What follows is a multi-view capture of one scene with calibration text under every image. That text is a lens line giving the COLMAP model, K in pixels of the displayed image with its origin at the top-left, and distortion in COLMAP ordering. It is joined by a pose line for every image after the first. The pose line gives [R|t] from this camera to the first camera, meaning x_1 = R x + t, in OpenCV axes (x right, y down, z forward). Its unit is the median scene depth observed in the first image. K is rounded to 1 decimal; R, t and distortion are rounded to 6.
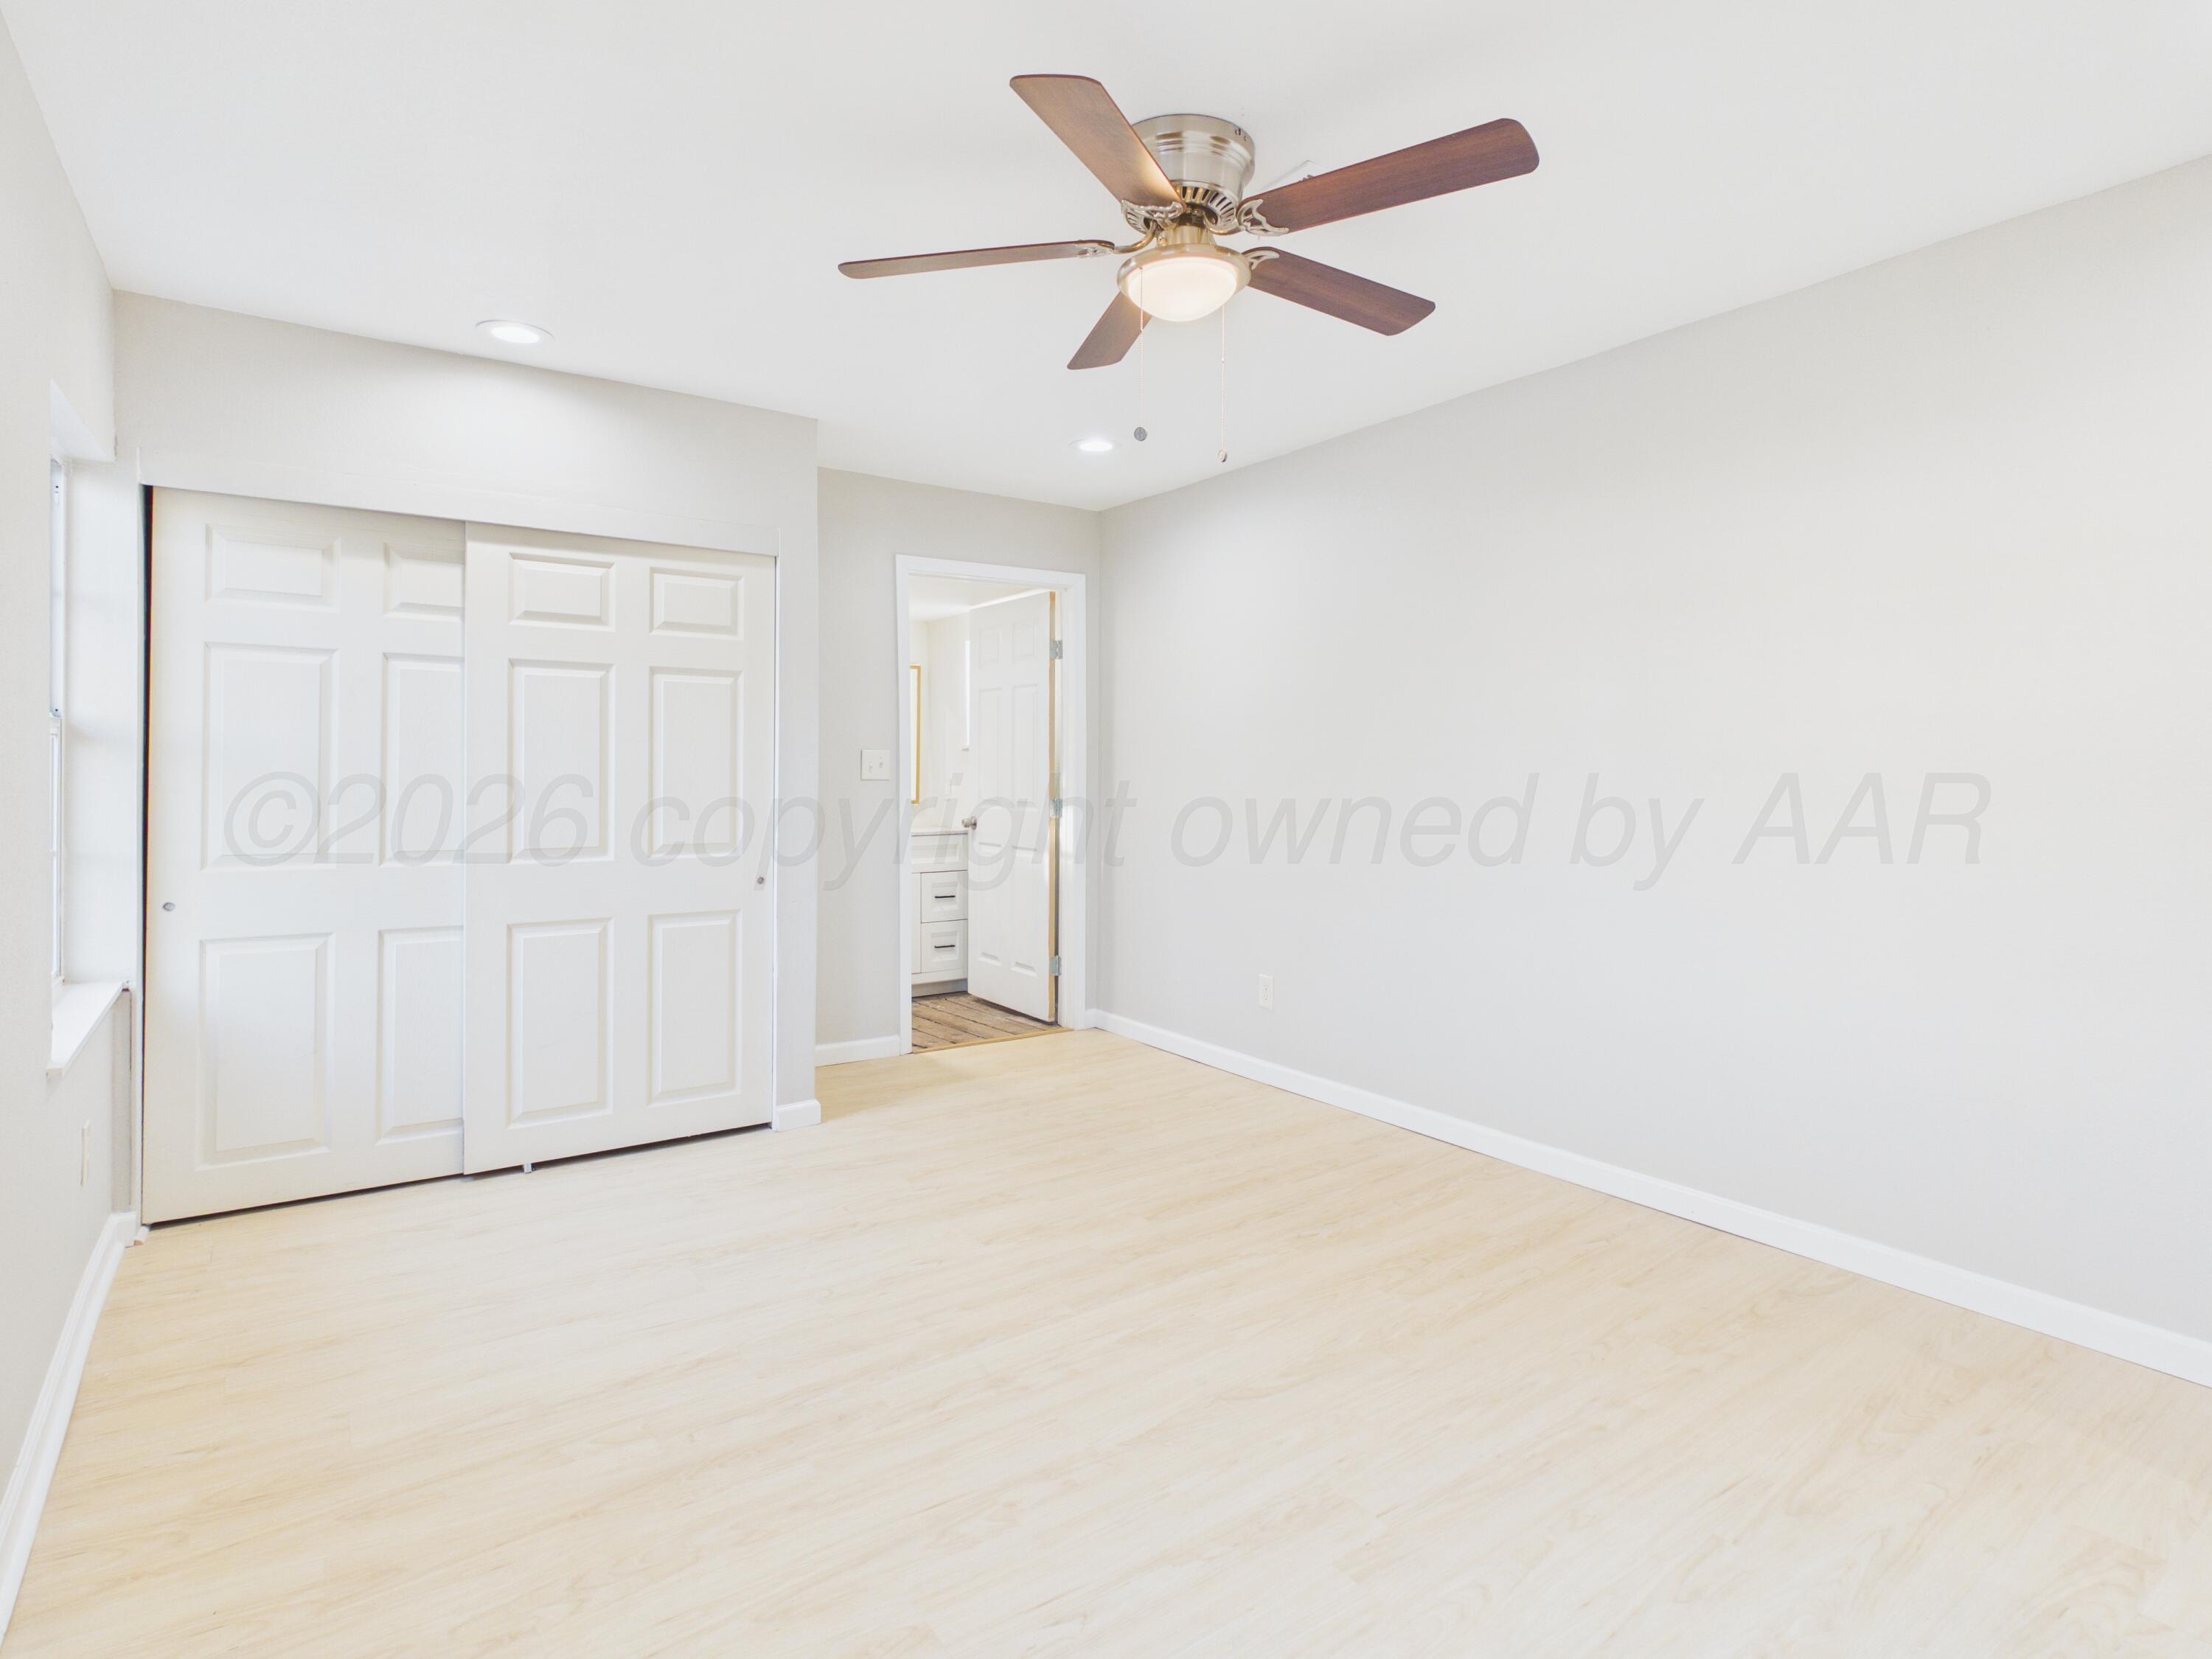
lens RADIAL K [[1160.8, 0, 1100.2], [0, 1160.8, 780.4], [0, 0, 1]] dist [0.002304, -0.001428]
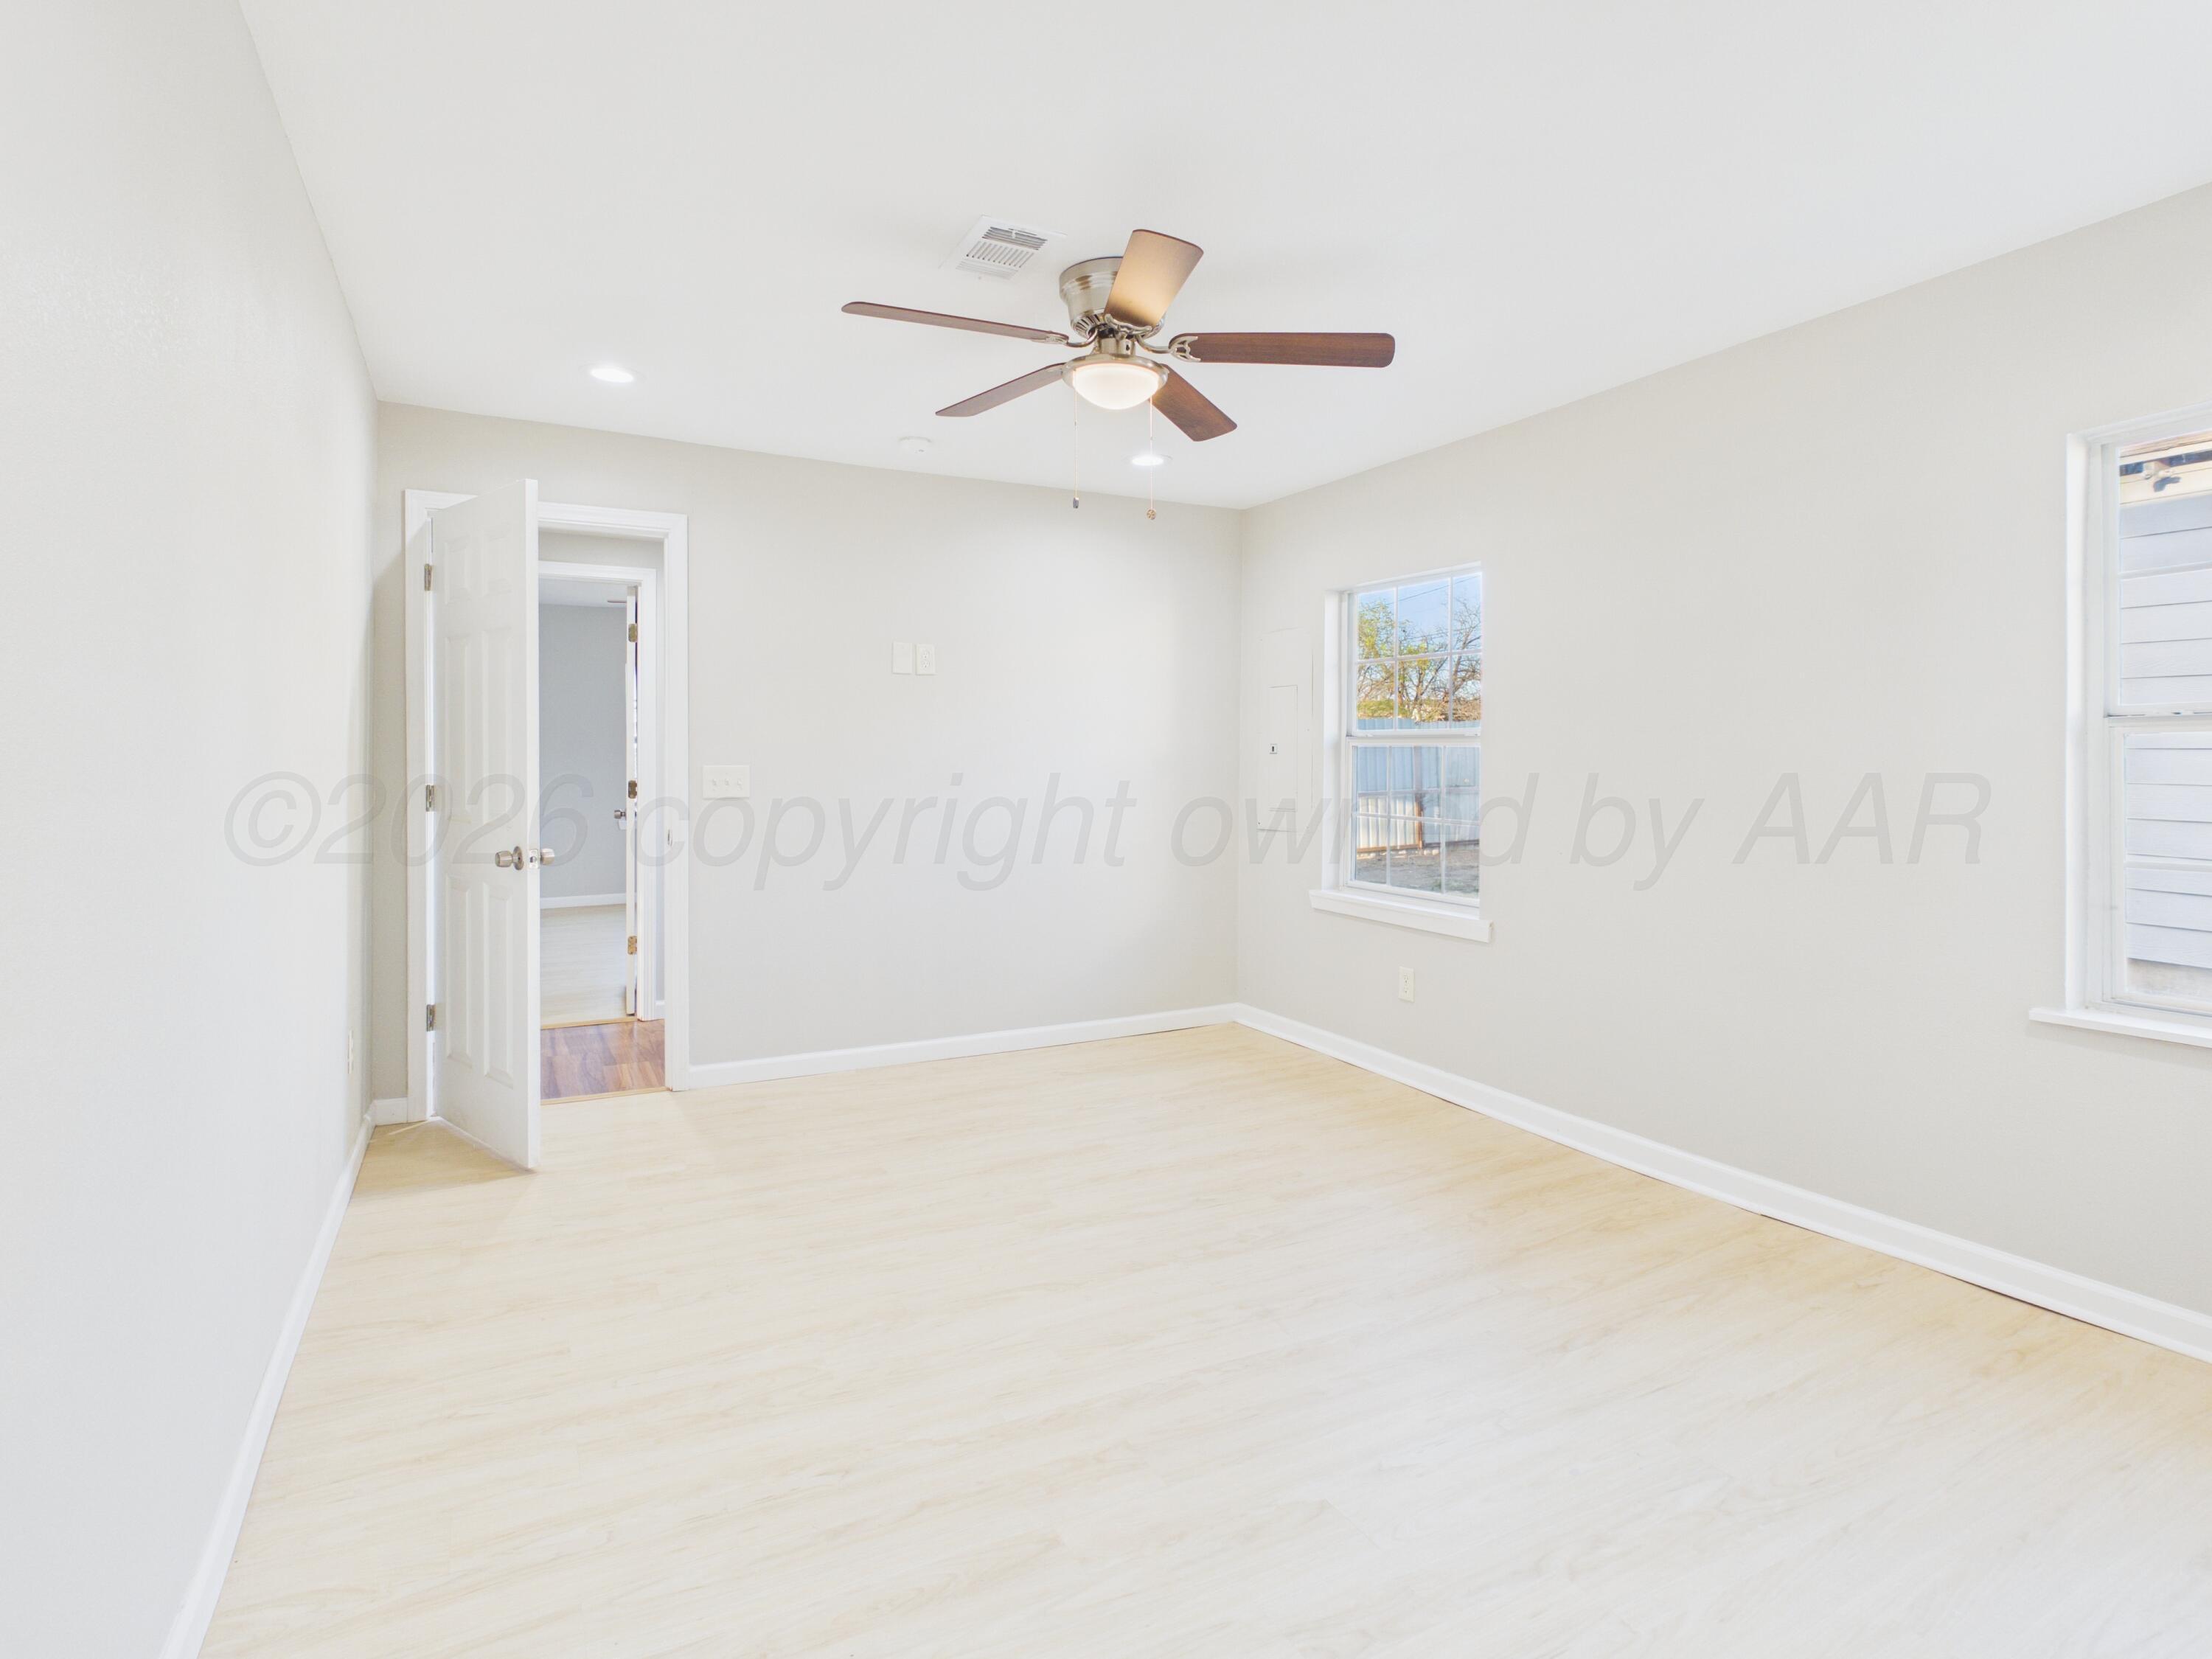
lens RADIAL K [[1160.8, 0, 1100.2], [0, 1160.8, 780.4], [0, 0, 1]] dist [0.002304, -0.001428]
pose [[-0.991788, -0.004425, 0.127813, -0.048221], [-0.000625, 0.999557, 0.029752, -0.019412], [-0.127888, 0.029428, -0.991352, 1.444997]]
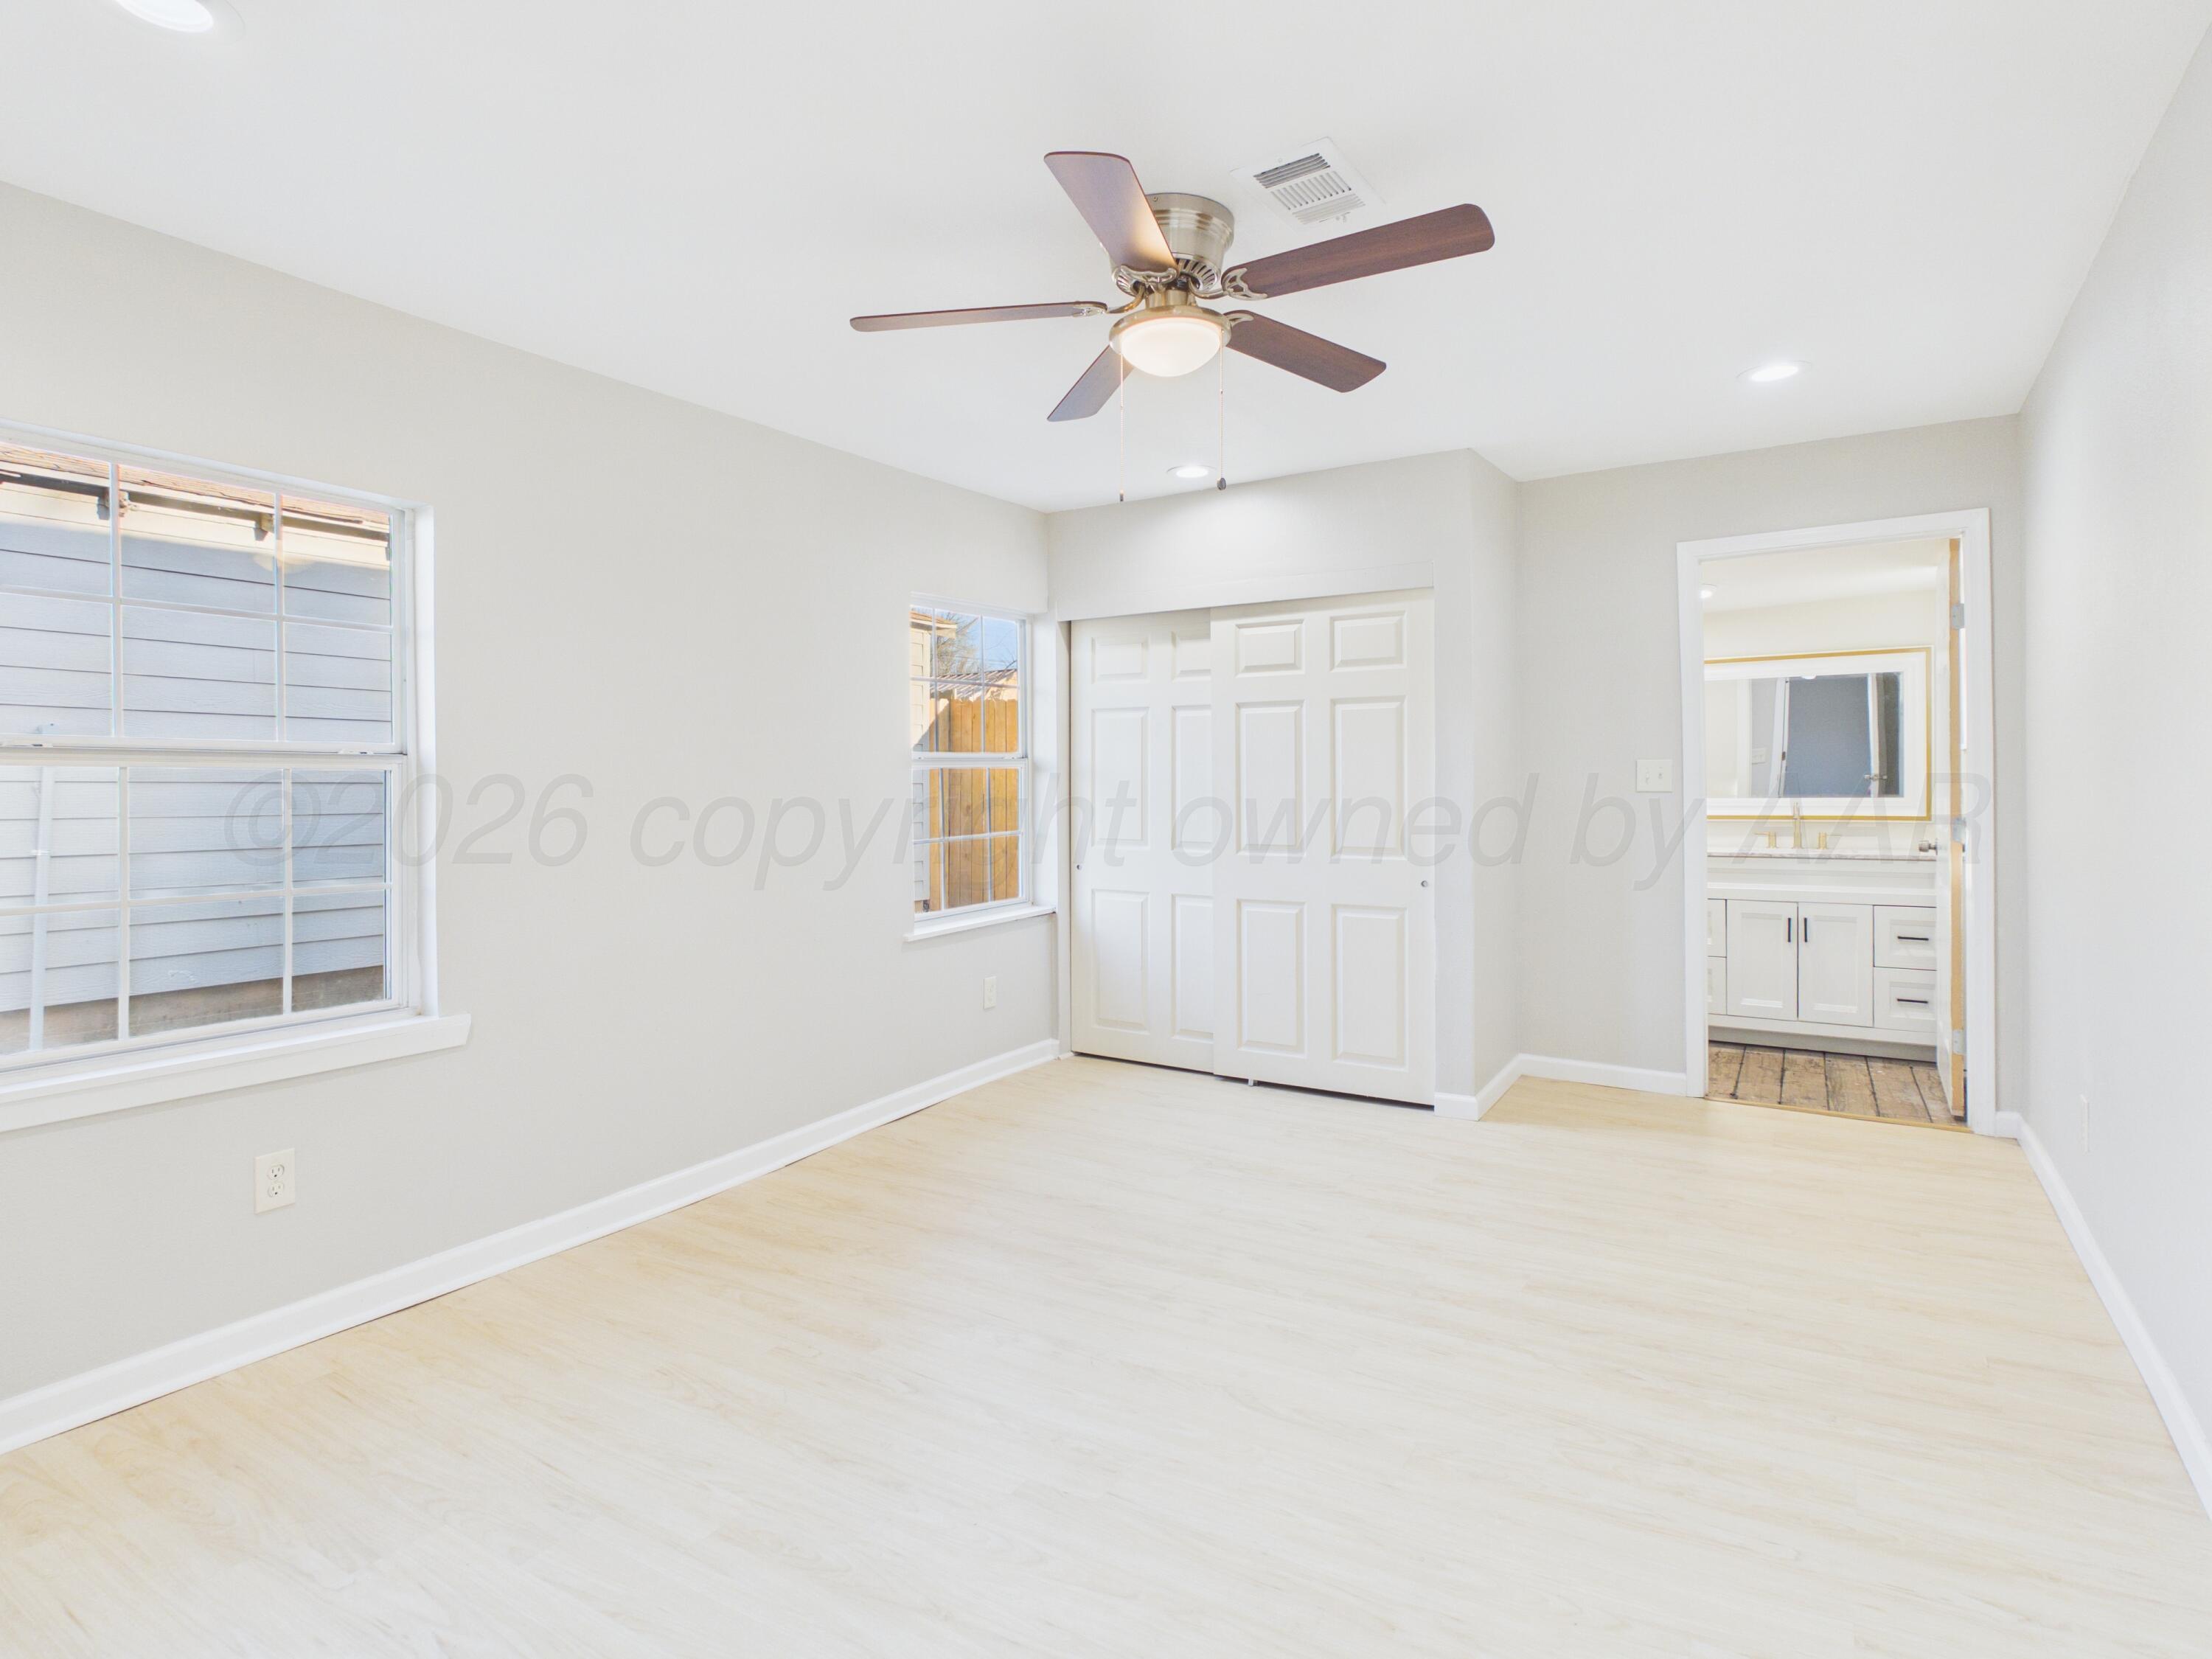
lens RADIAL K [[1162.6, 0, 1115.1], [0, 1162.6, 806.1], [0, 0, 1]] dist [0.018691, -0.009036]
pose [[0.398838, 0.012643, -0.916934, 0.677492], [0.001787, 0.999892, 0.014564, -0.004591], [0.917020, -0.007448, 0.398773, 0.327470]]
